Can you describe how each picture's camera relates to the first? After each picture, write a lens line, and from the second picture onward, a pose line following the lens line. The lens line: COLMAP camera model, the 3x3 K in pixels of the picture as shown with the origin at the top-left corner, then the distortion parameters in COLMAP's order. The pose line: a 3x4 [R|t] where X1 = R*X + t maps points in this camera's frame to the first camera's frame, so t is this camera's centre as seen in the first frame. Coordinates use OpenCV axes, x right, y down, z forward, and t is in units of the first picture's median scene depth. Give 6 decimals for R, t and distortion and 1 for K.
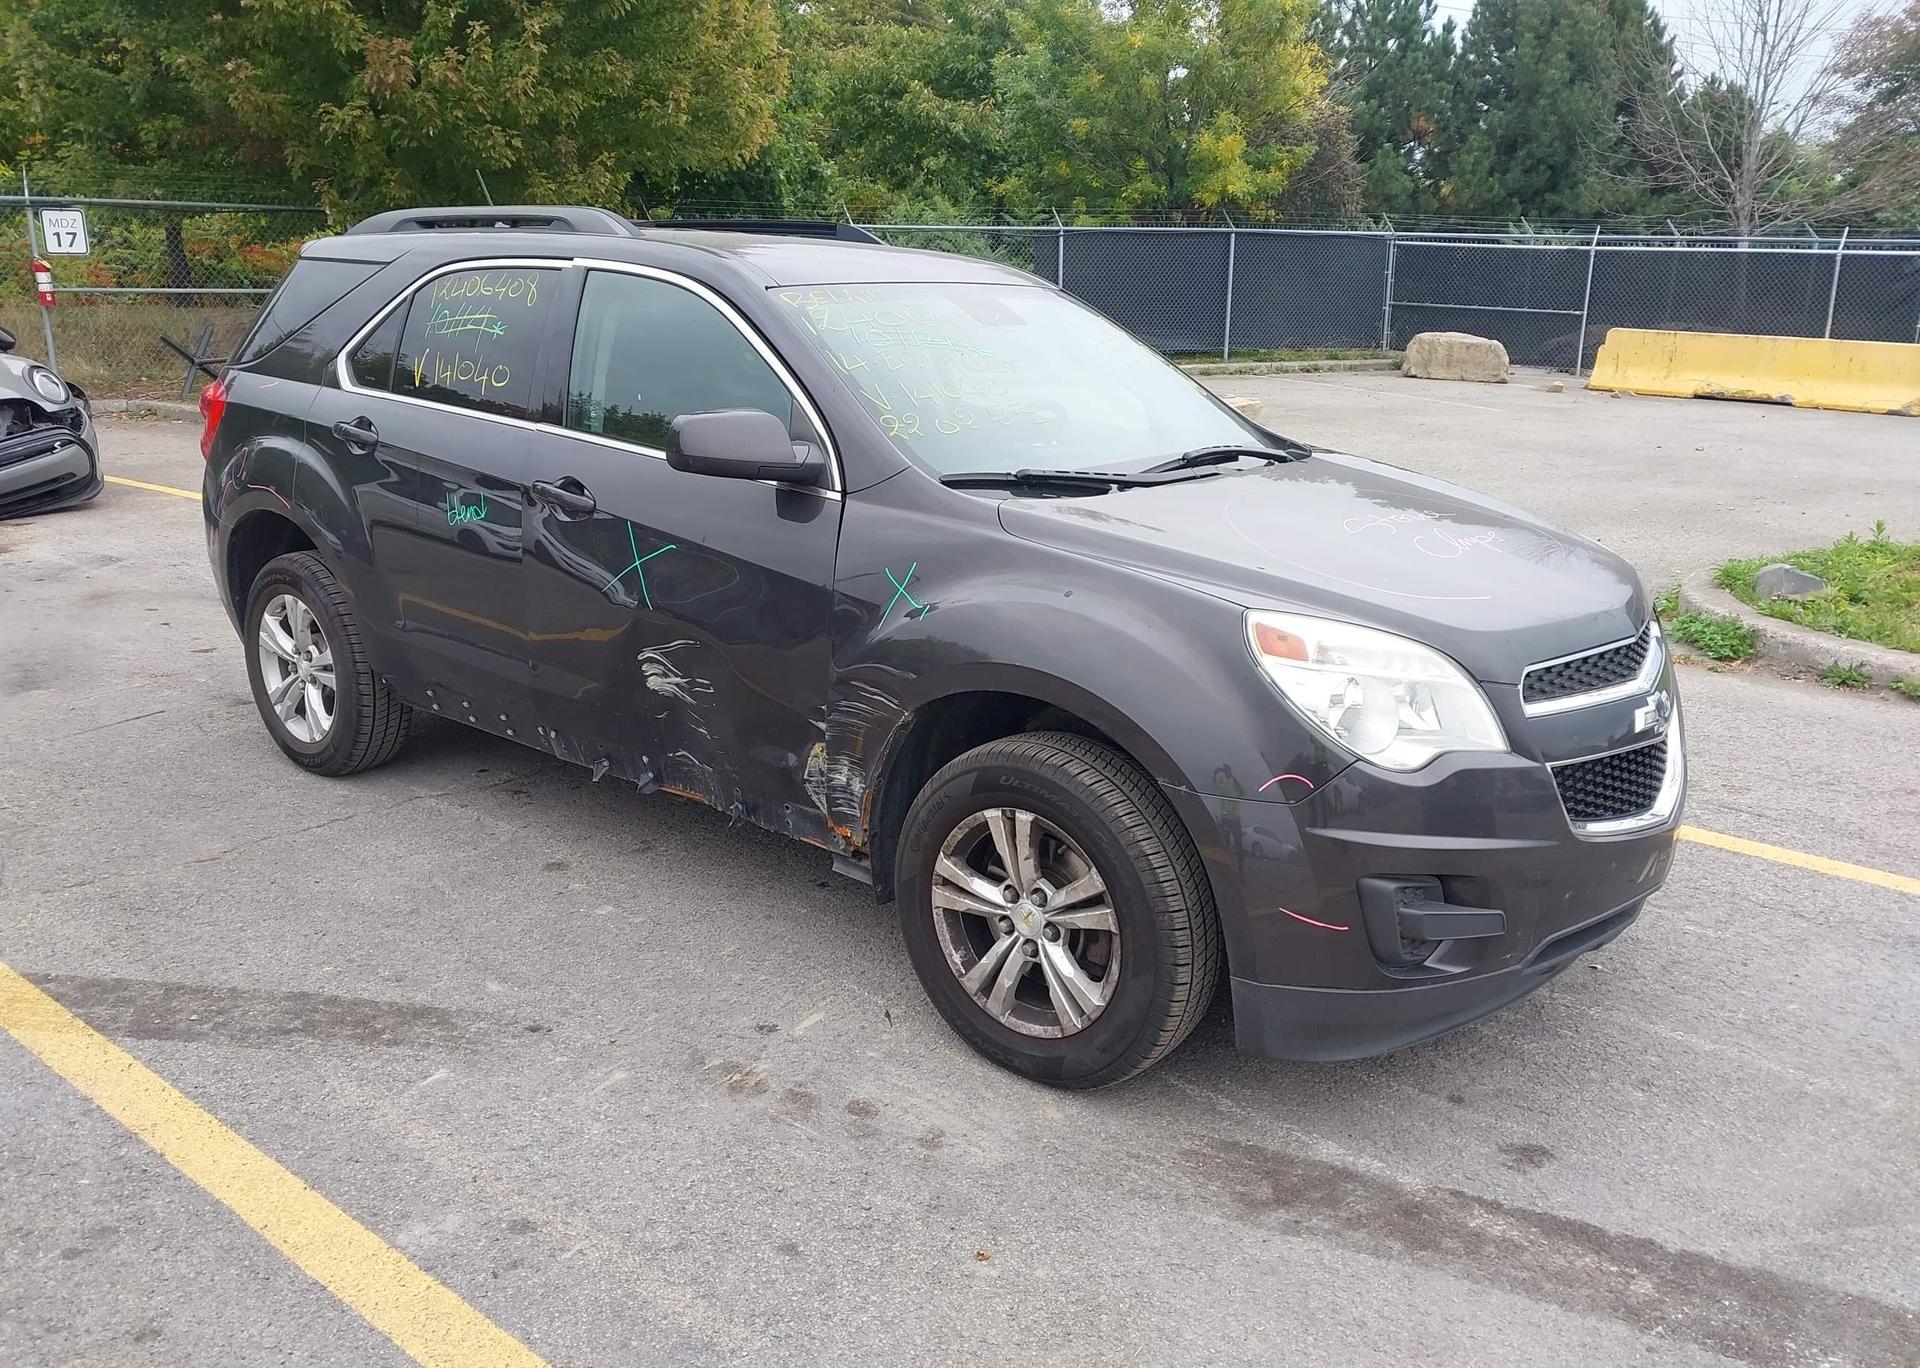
lens RADIAL K [[1512.0, 0, 945.0], [0, 1512.0, 683.0], [0, 0, 1]] dist [0.029527, -0.037211]
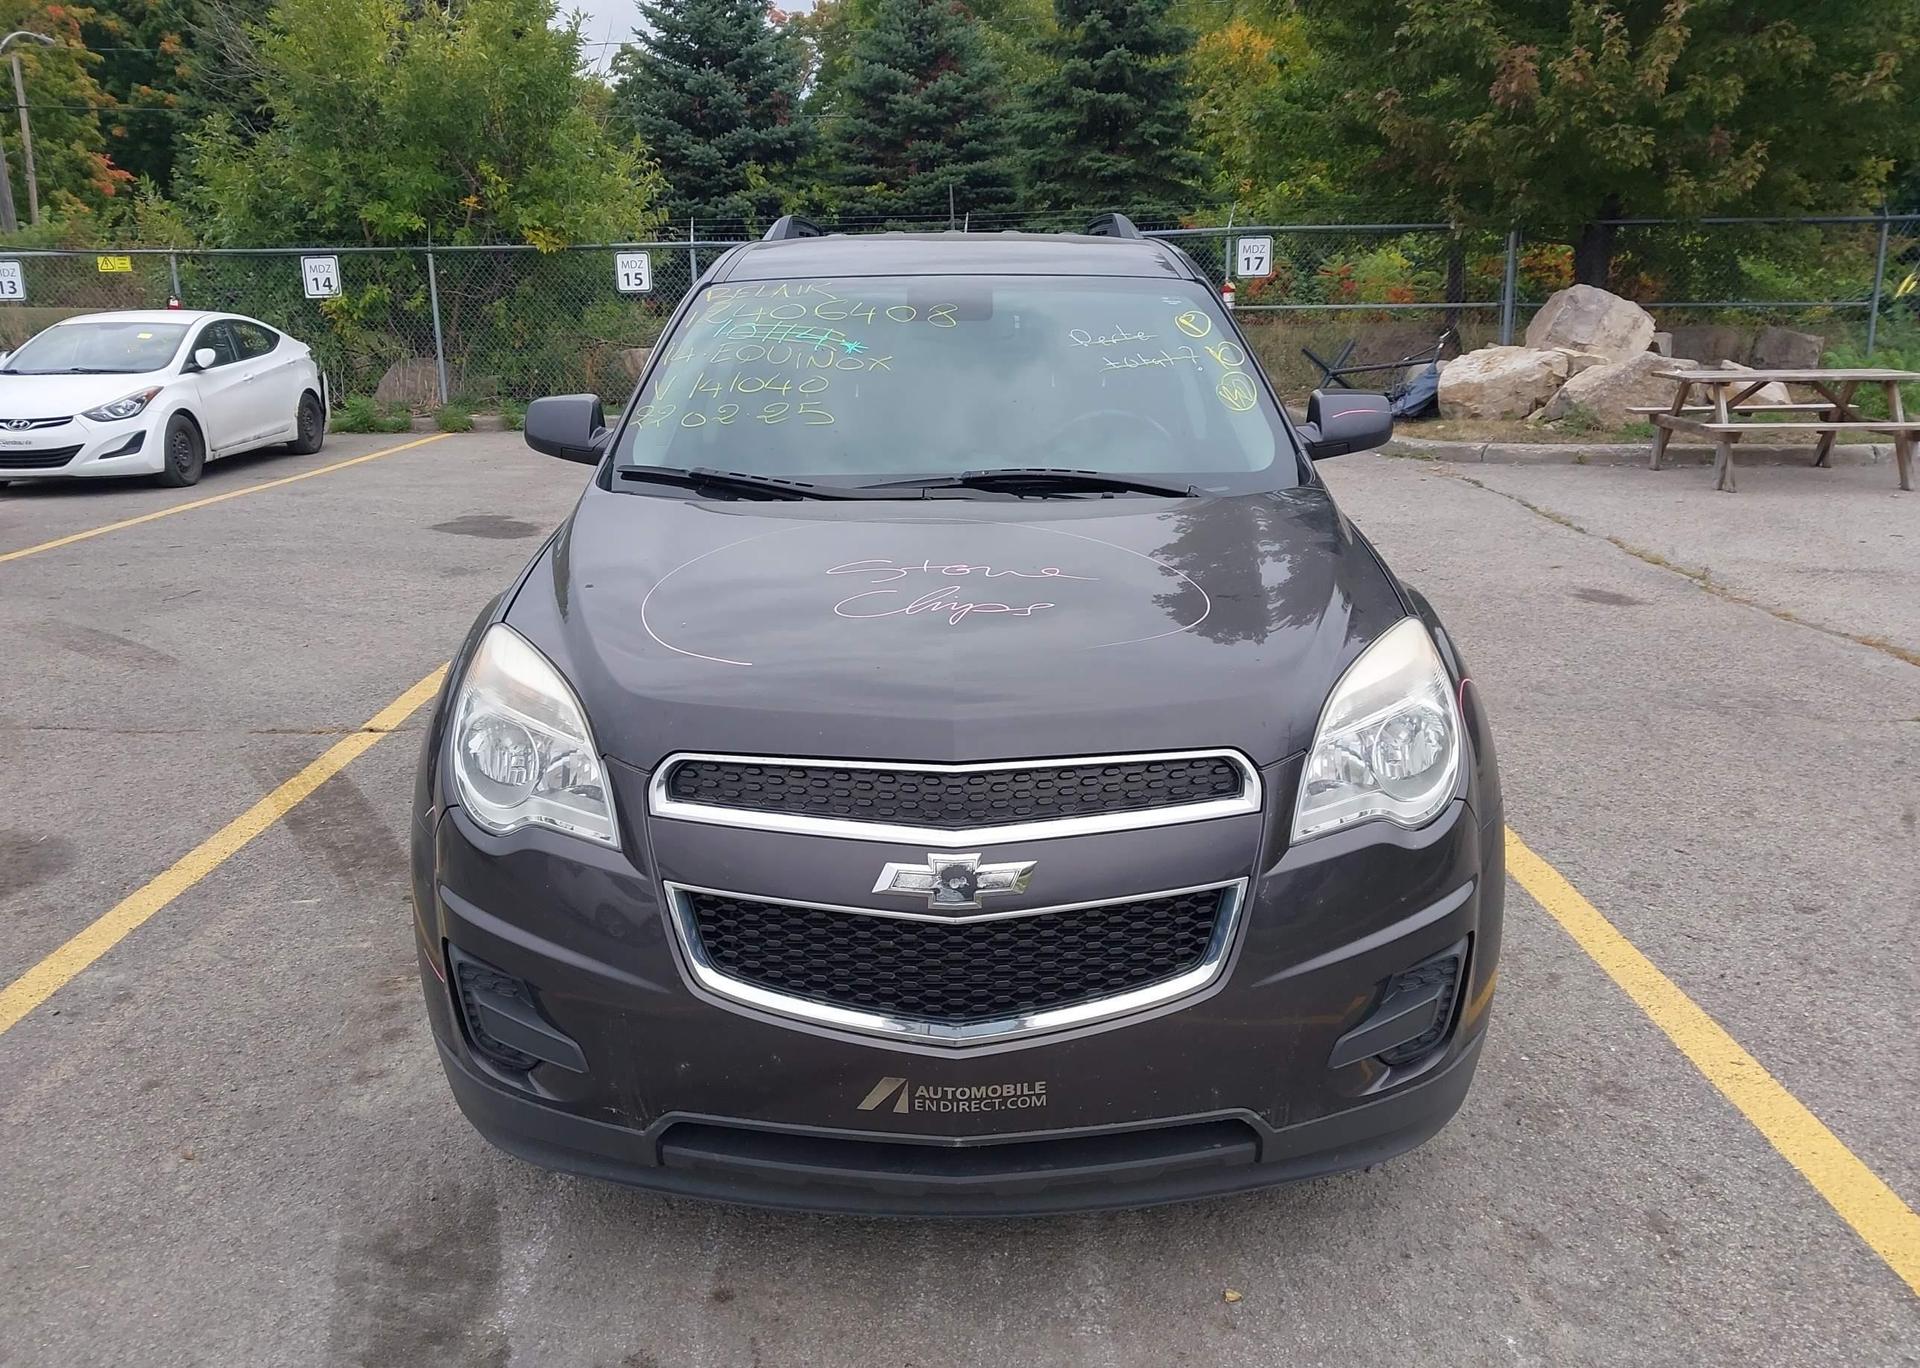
lens RADIAL K [[1512.0, 0, 950.0], [0, 1512.0, 678.8], [0, 0, 1]] dist [0.029527, -0.037211]
pose [[0.638044, 0.171507, -0.750657, 0.646352], [-0.182145, 0.980828, 0.069276, -0.078330], [0.748146, 0.092527, 0.657051, 0.369486]]
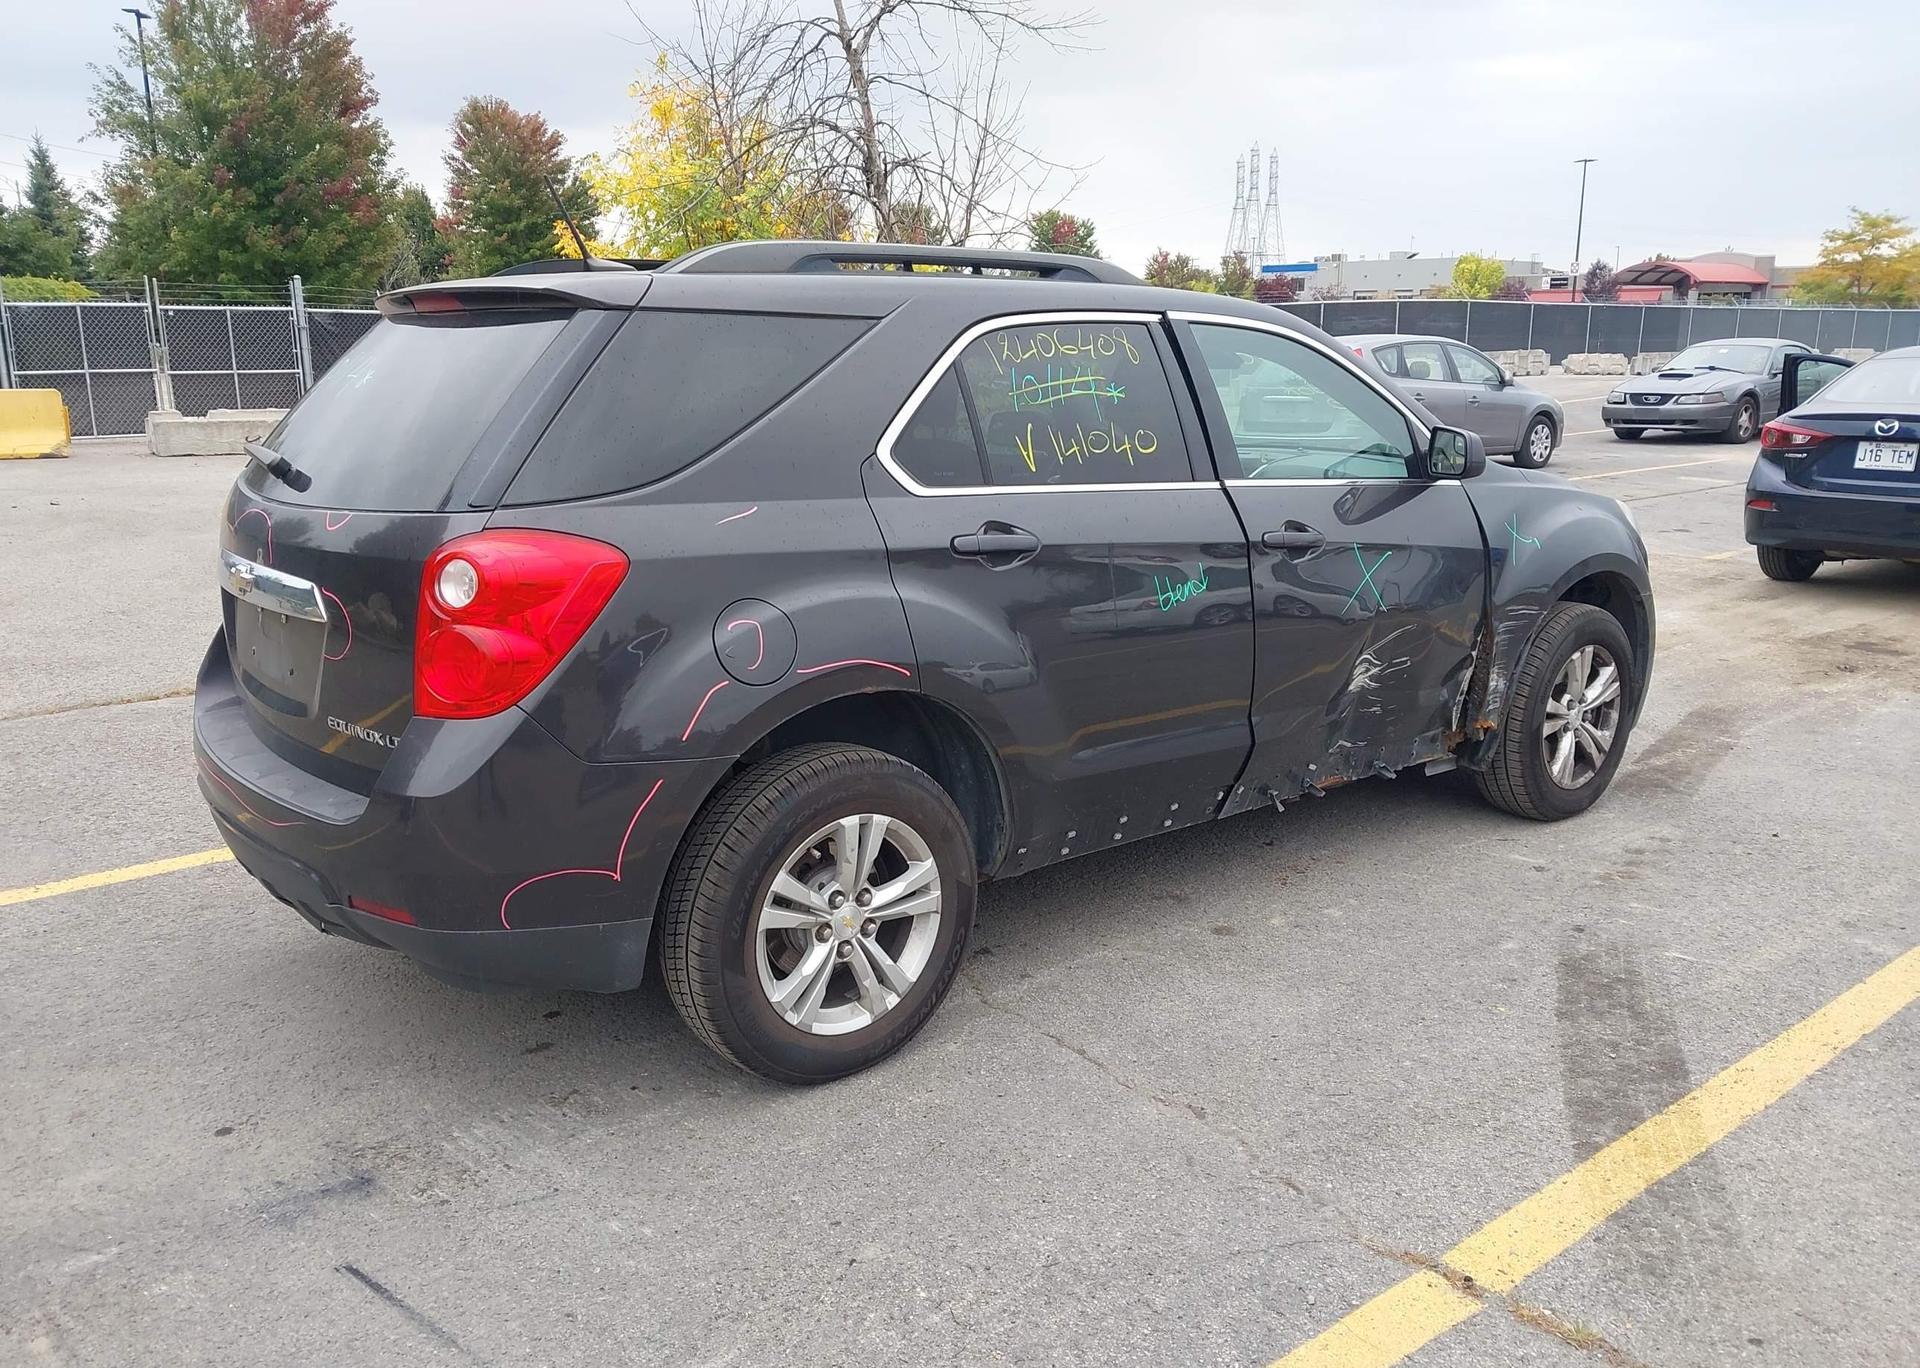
lens RADIAL K [[1512.0, 0, 947.2], [0, 1512.0, 696.2], [0, 0, 1]] dist [0.029527, -0.037211]
pose [[0.197230, -0.242088, 0.949997, -1.091150], [0.261771, 0.946853, 0.186940, -0.231716], [-0.944763, 0.211811, 0.250119, 0.825309]]
